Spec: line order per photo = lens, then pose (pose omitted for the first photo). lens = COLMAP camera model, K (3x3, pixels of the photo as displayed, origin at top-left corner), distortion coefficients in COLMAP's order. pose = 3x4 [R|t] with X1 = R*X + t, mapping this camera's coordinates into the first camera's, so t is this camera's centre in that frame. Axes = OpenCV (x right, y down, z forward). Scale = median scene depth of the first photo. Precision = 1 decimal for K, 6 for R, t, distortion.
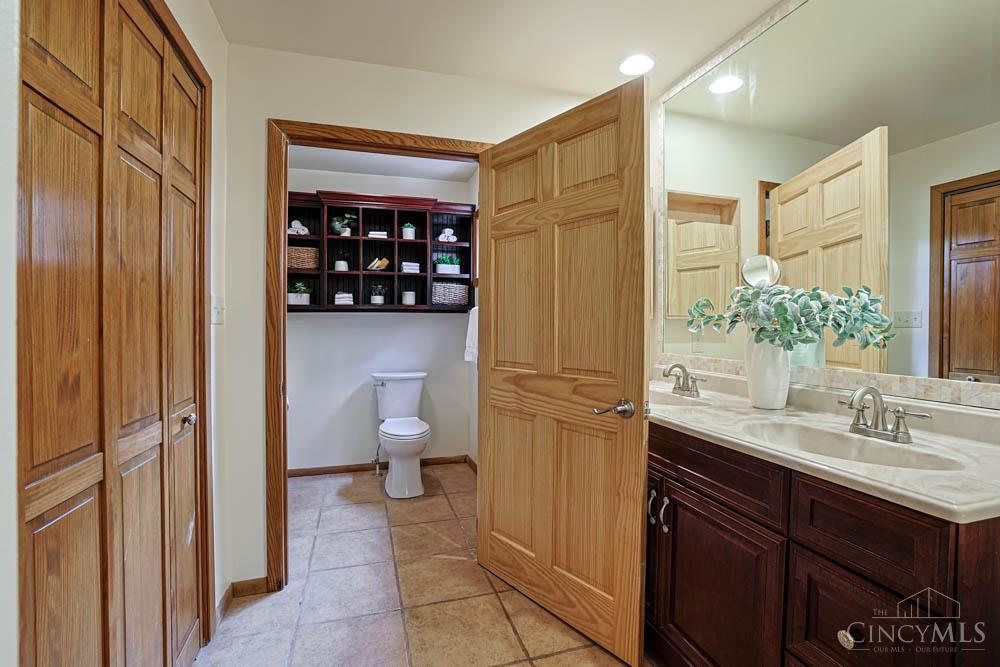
lens RADIAL K [[457.5, 0, 498.4], [0, 457.5, 330.4], [0, 0, 1]] dist [-0.043962, 0.012267]
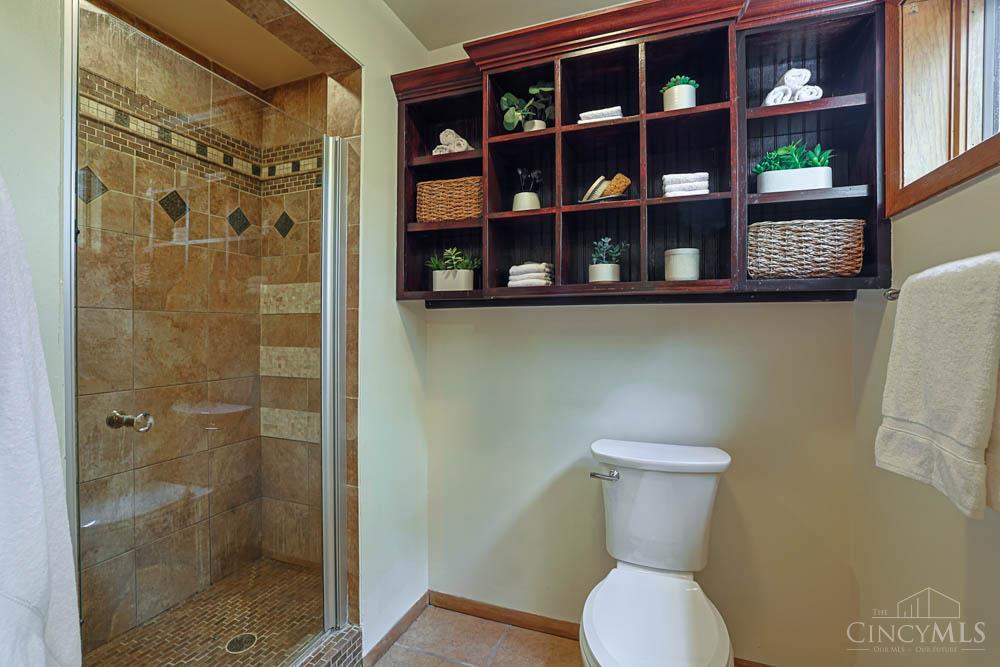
lens RADIAL K [[457.5, 0, 492.7], [0, 457.5, 329.9], [0, 0, 1]] dist [-0.043962, 0.012267]
pose [[0.788972, 0.002708, -0.614424, -0.084823], [-0.005895, 0.999978, -0.003162, -0.012355], [0.614401, 0.006116, 0.788970, 0.597760]]
